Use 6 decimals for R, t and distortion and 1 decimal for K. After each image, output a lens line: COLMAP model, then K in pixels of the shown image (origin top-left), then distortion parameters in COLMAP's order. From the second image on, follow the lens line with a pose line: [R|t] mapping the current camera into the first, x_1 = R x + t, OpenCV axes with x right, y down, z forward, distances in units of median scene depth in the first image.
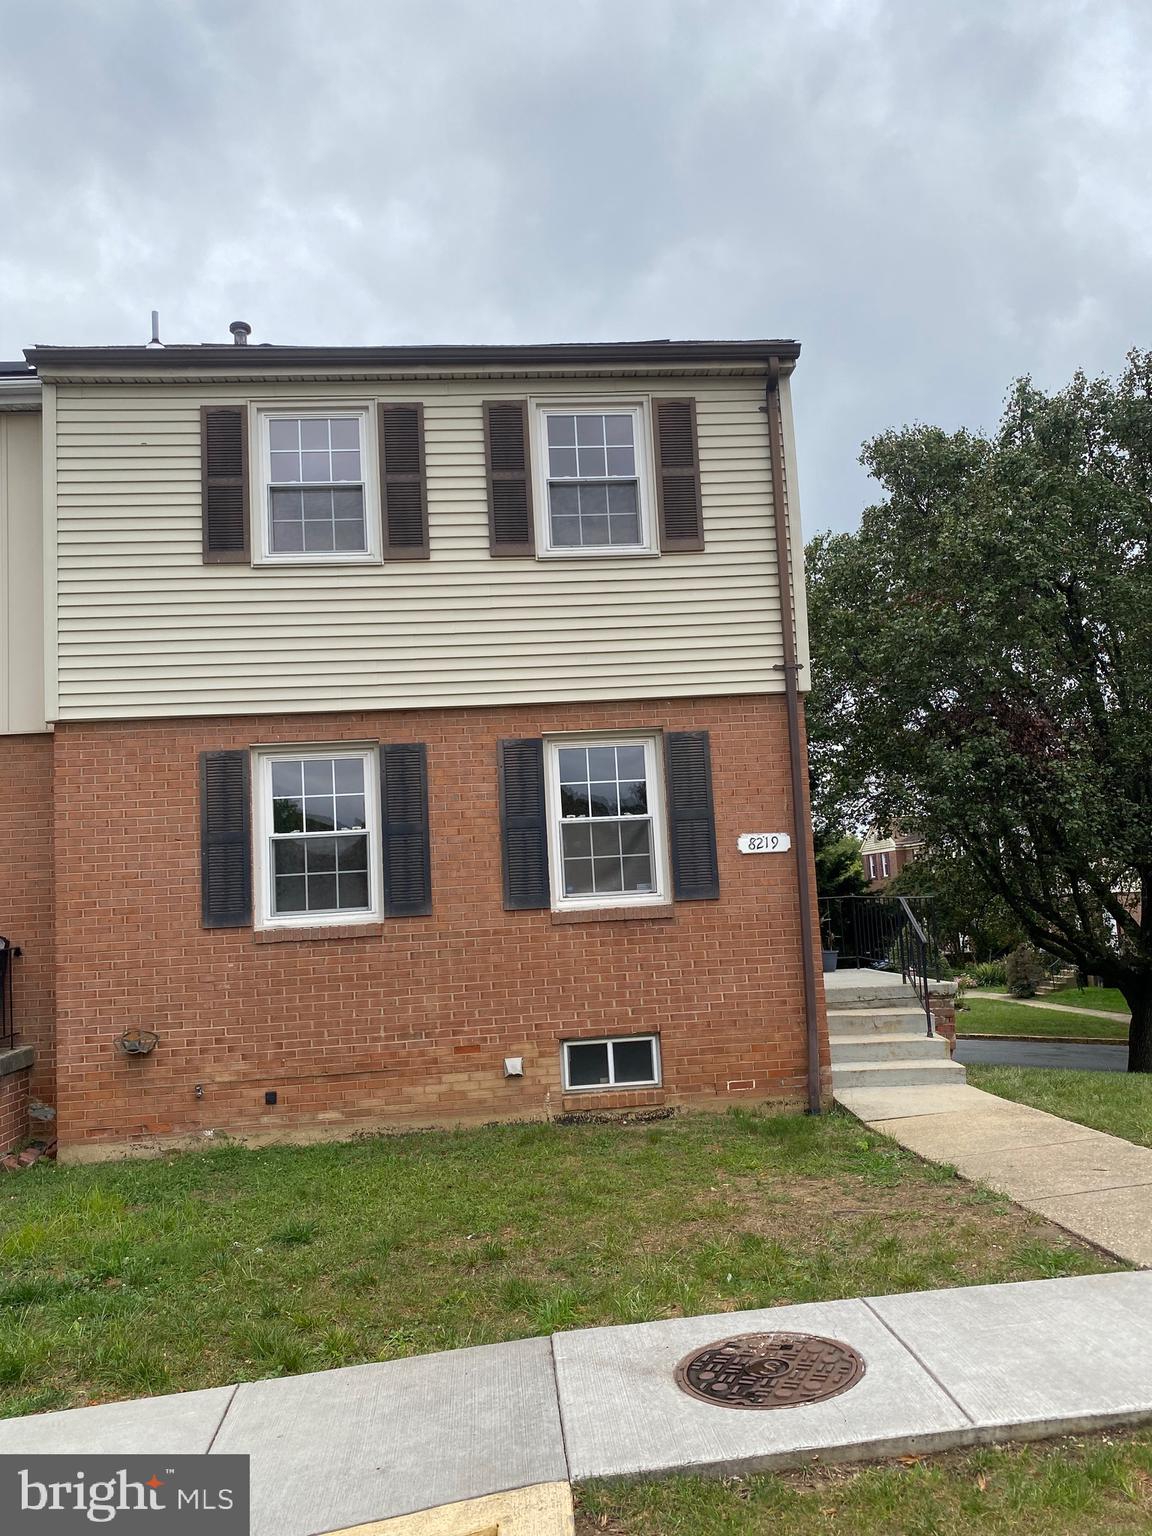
lens RADIAL K [[1169.5, 0, 570.3], [0, 1169.5, 760.6], [0, 0, 1]] dist [0.023599, -0.033015]
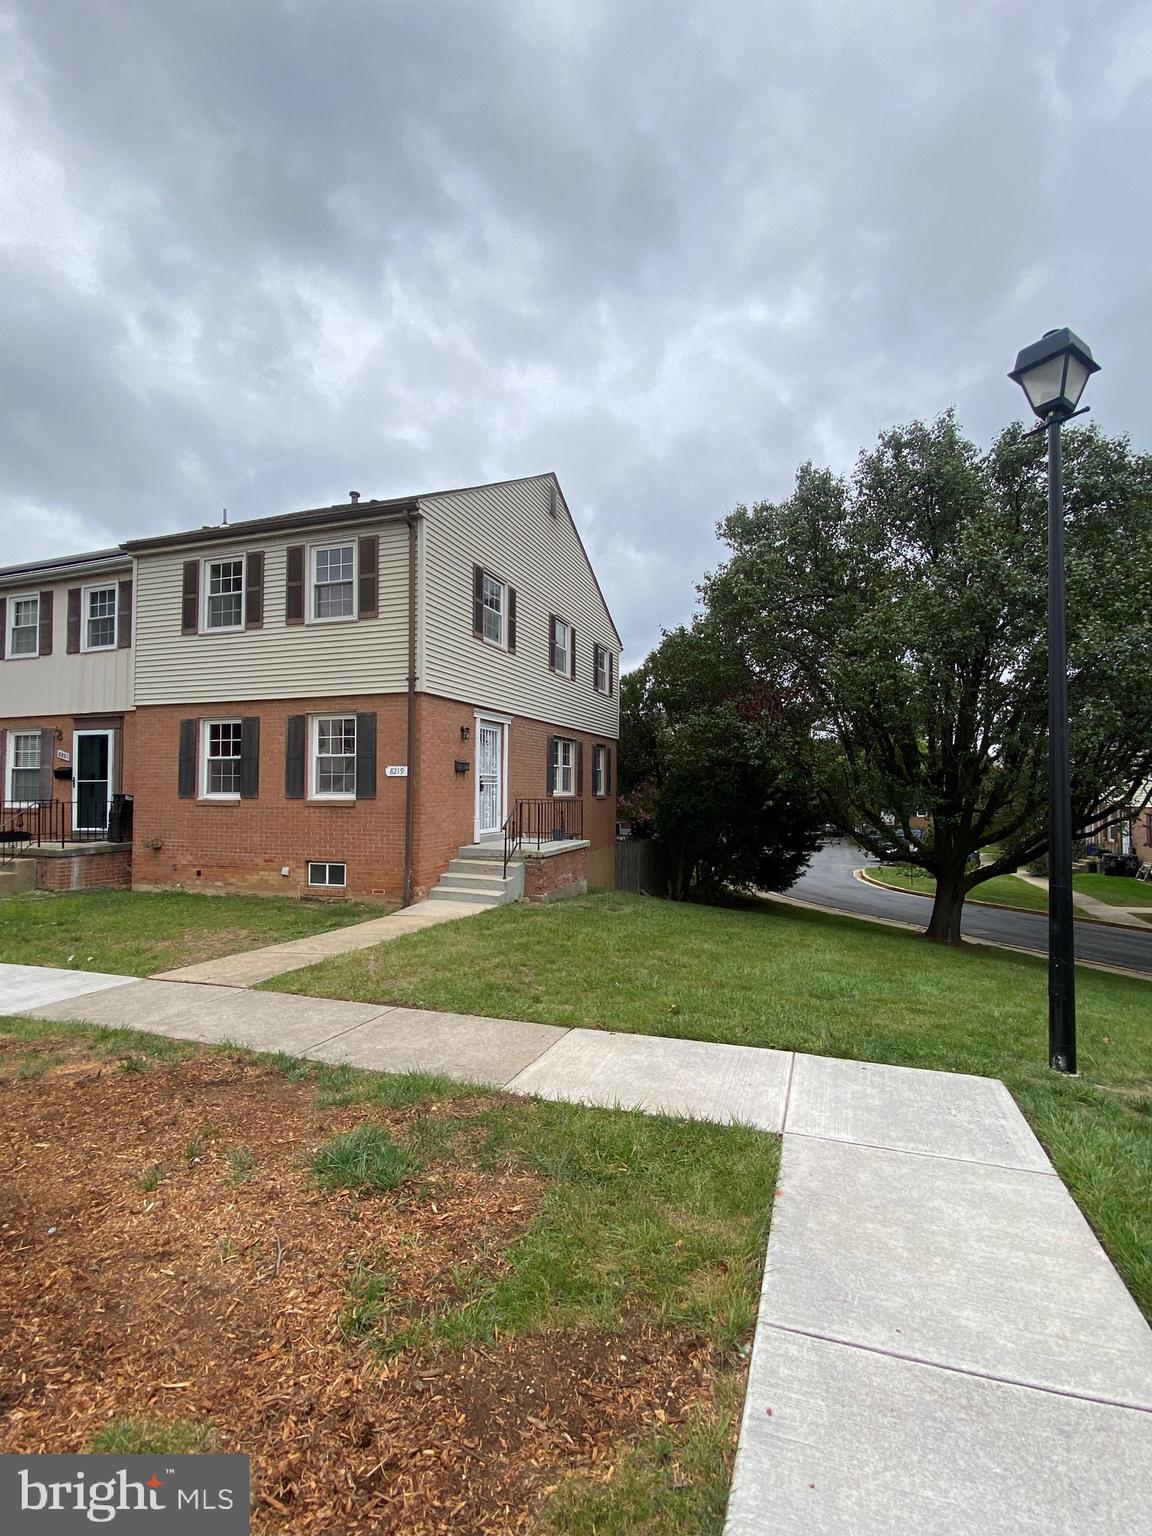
lens RADIAL K [[726.6, 0, 561.2], [0, 726.6, 770.8], [0, 0, 1]] dist [0.025575, -0.000507]
pose [[0.903893, 0.044363, -0.425451, 0.934787], [-0.006885, 0.995987, 0.089228, -0.039339], [0.427703, -0.077723, 0.900572, 0.038171]]
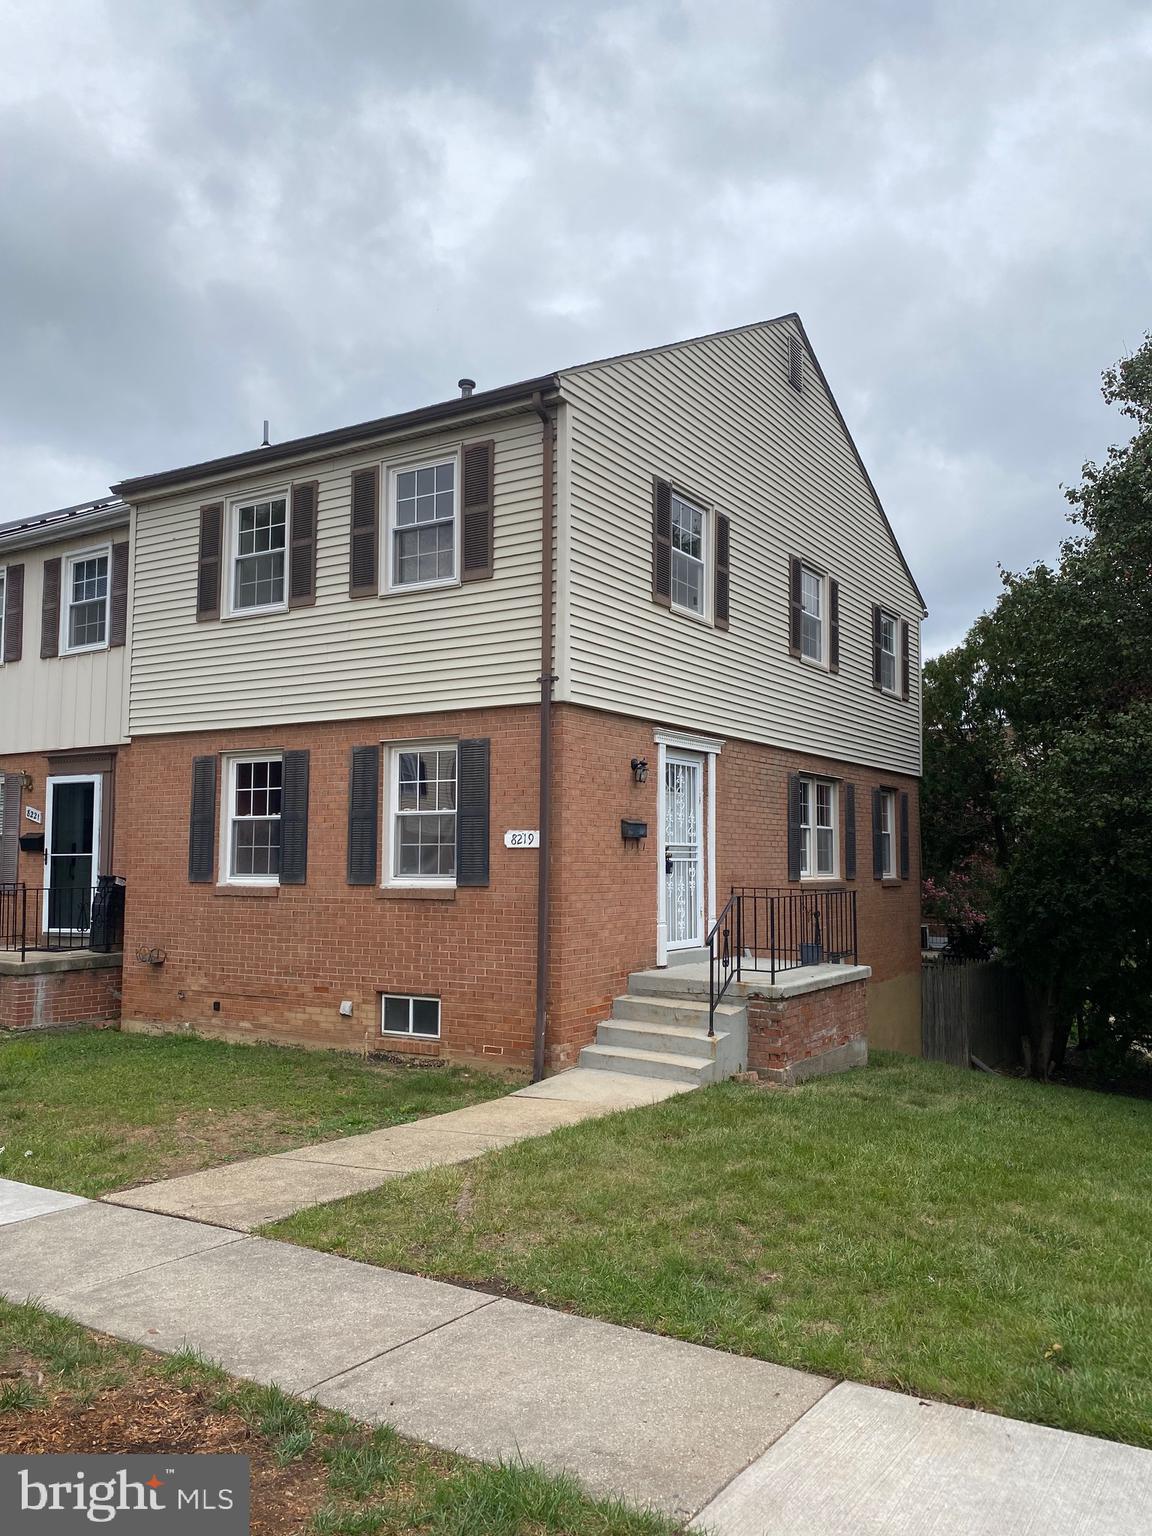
lens RADIAL K [[1169.5, 0, 582.8], [0, 1169.5, 768.5], [0, 0, 1]] dist [0.023599, -0.033015]
pose [[0.800828, 0.009364, -0.598822, 0.889267], [0.016786, 0.999134, 0.038072, -0.038655], [0.598660, -0.040541, 0.799977, 0.150965]]
